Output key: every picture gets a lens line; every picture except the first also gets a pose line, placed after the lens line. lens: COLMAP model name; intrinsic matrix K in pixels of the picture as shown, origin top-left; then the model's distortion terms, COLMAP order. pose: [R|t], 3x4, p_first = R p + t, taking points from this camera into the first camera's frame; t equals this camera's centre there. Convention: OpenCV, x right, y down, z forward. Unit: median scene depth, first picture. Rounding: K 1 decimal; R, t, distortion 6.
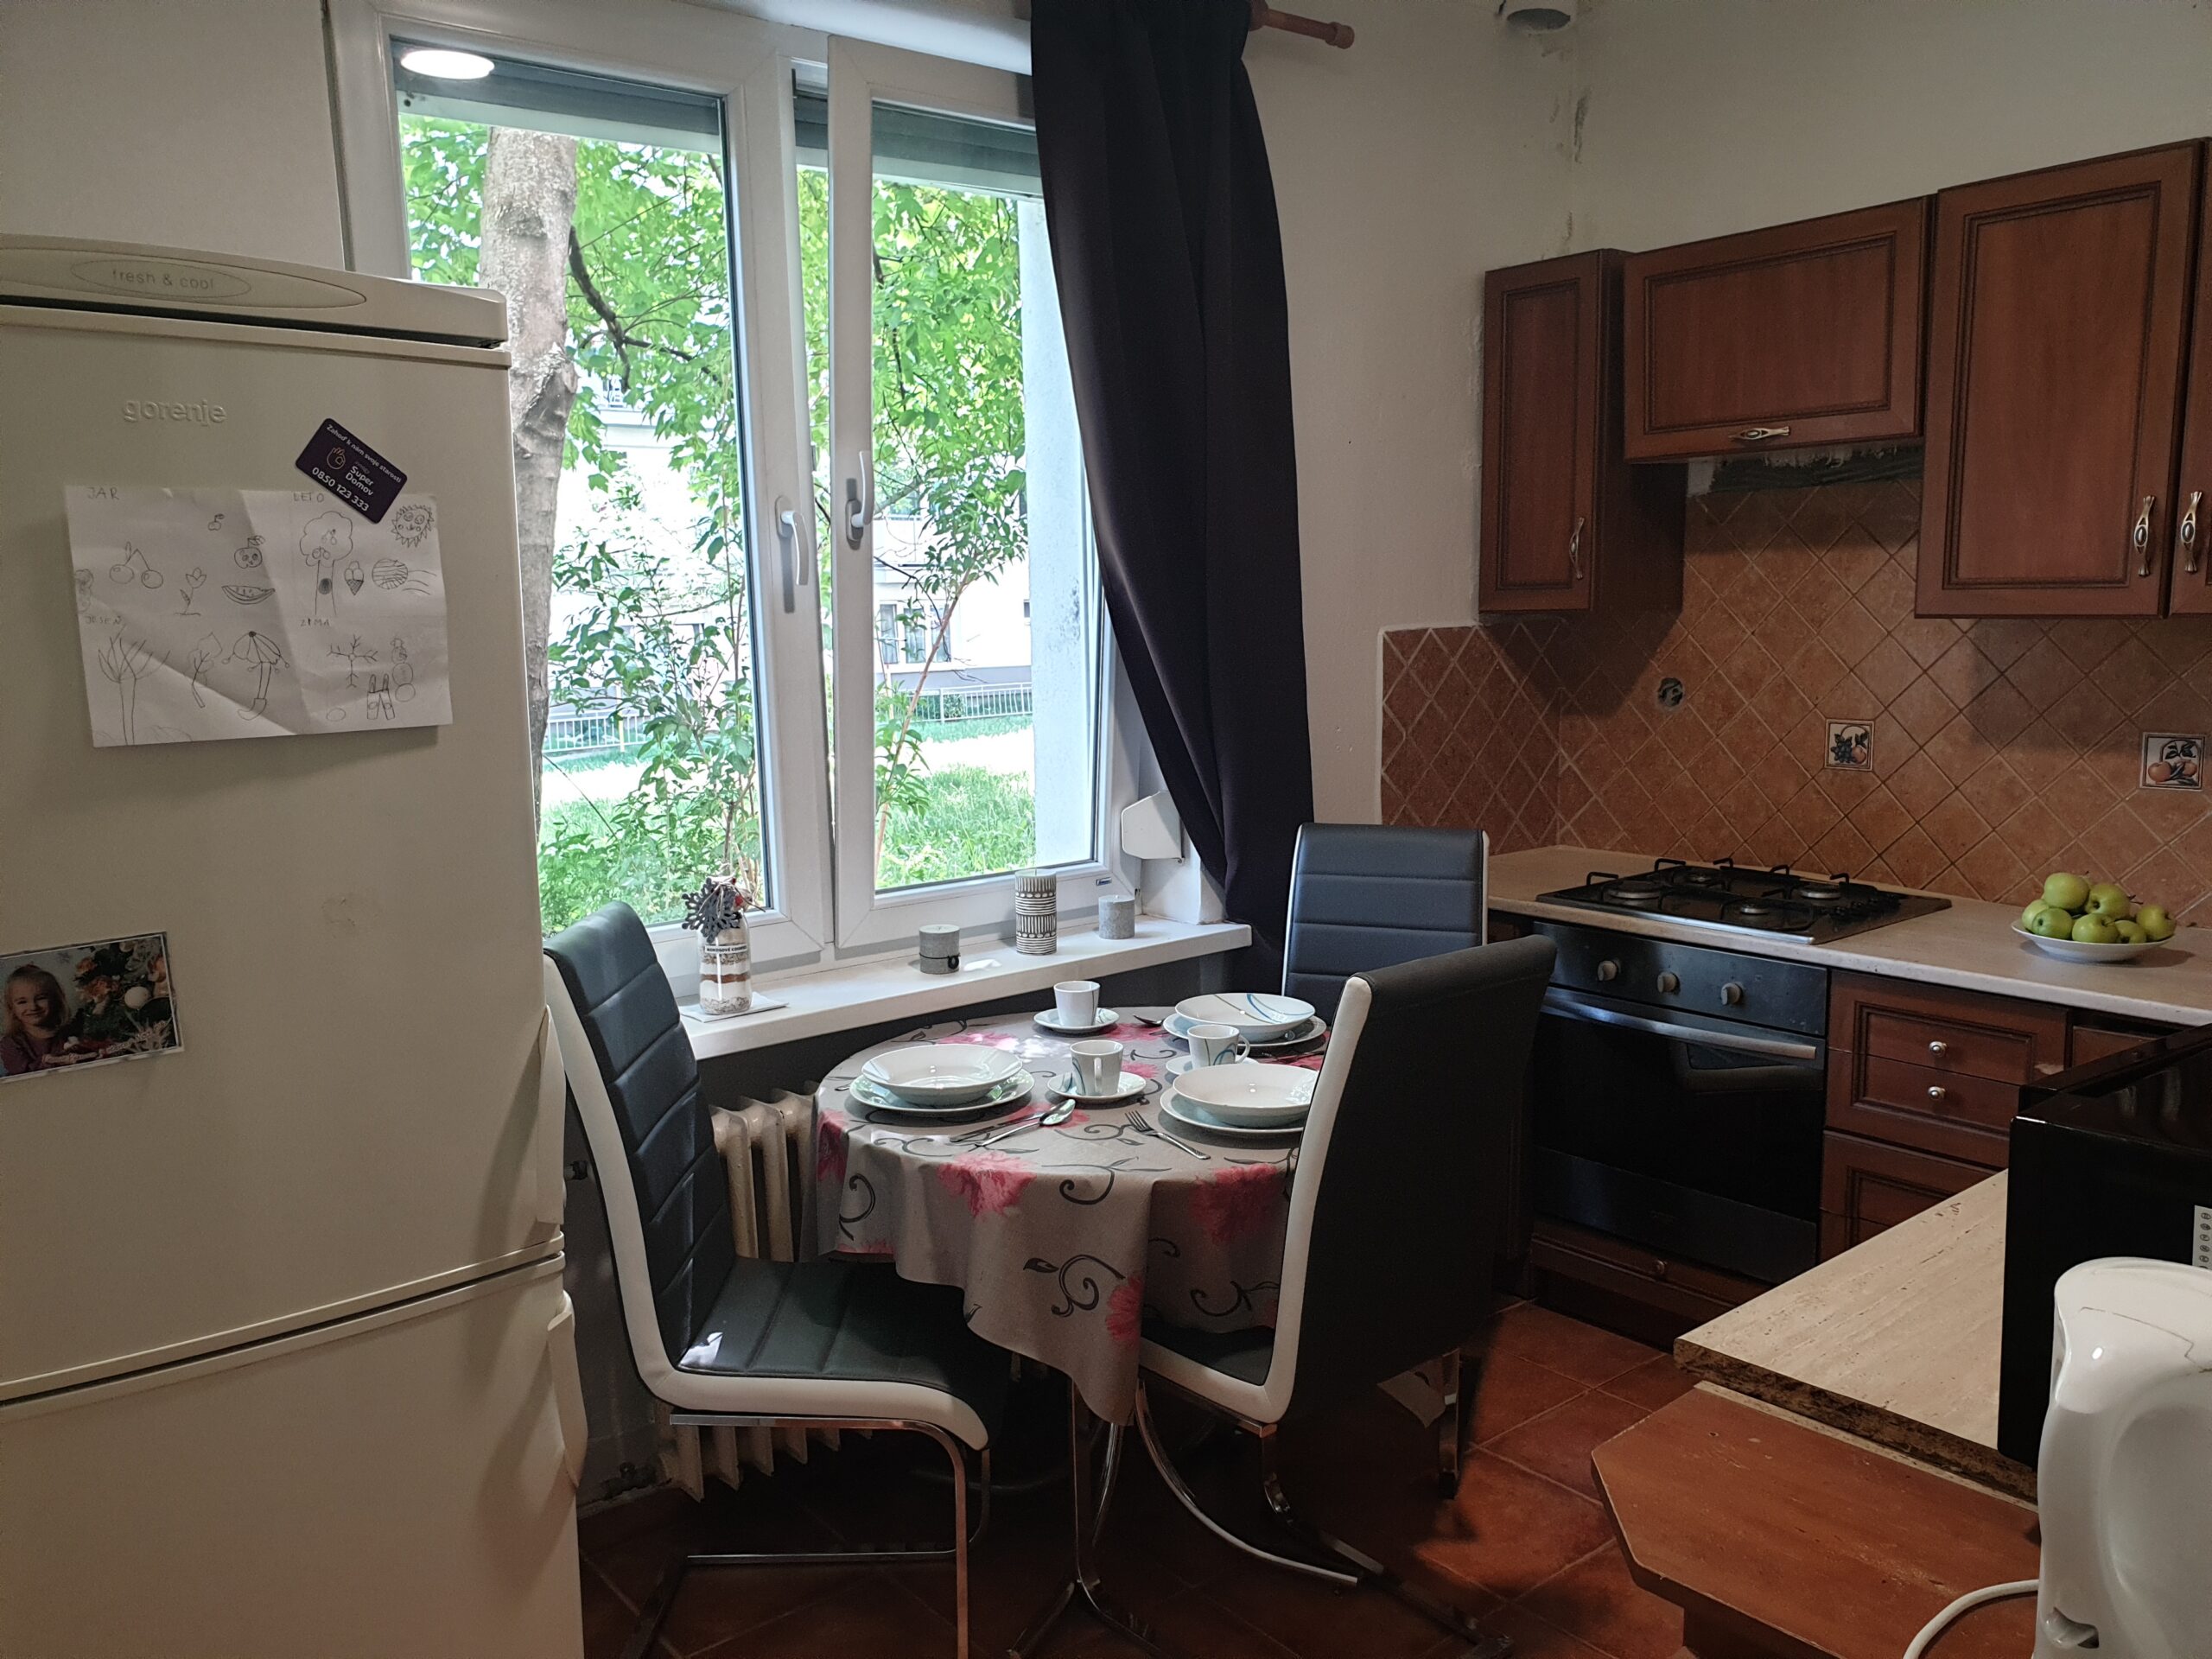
lens RADIAL K [[1609.0, 0, 1094.0], [0, 1609.0, 829.0], [0, 0, 1]] dist [-0.031098, -0.001403]
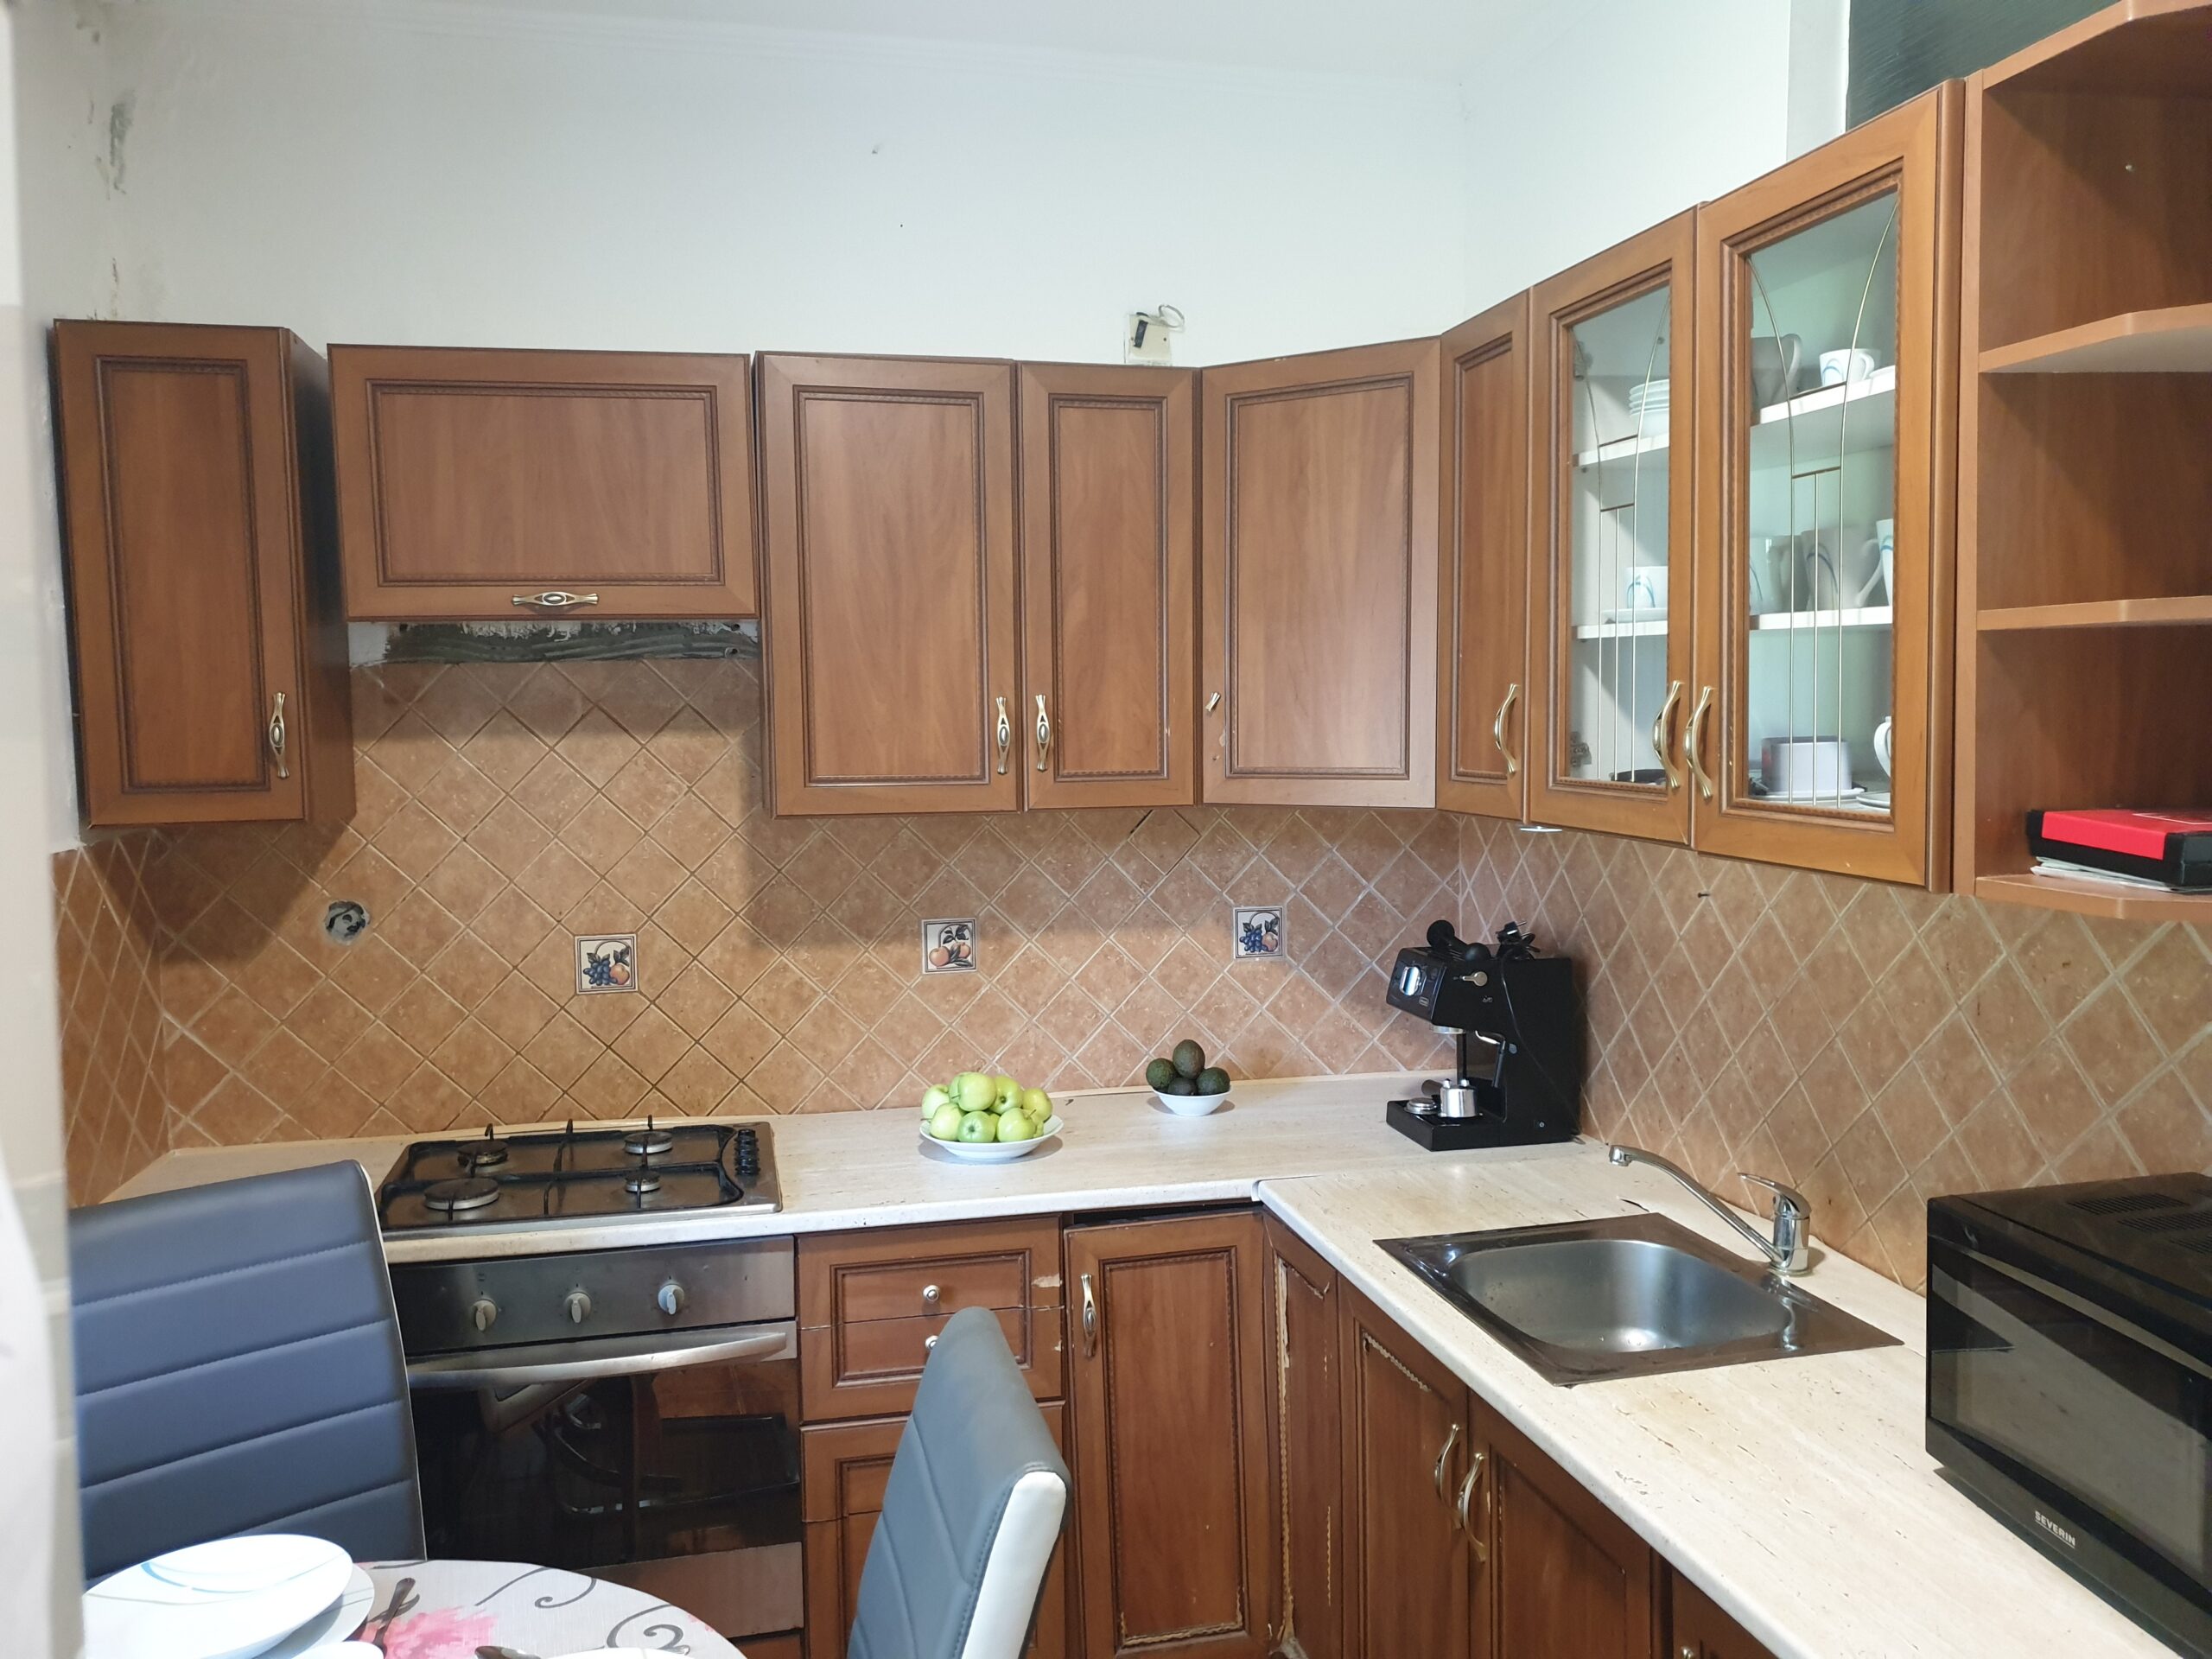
lens RADIAL K [[1609.0, 0, 1103.6], [0, 1609.0, 842.1], [0, 0, 1]] dist [-0.031098, -0.001403]
pose [[0.413580, -0.055897, 0.908750, -0.192338], [0.133535, 0.991044, 0.000186, -0.081365], [-0.900622, 0.121273, 0.417341, 0.391641]]
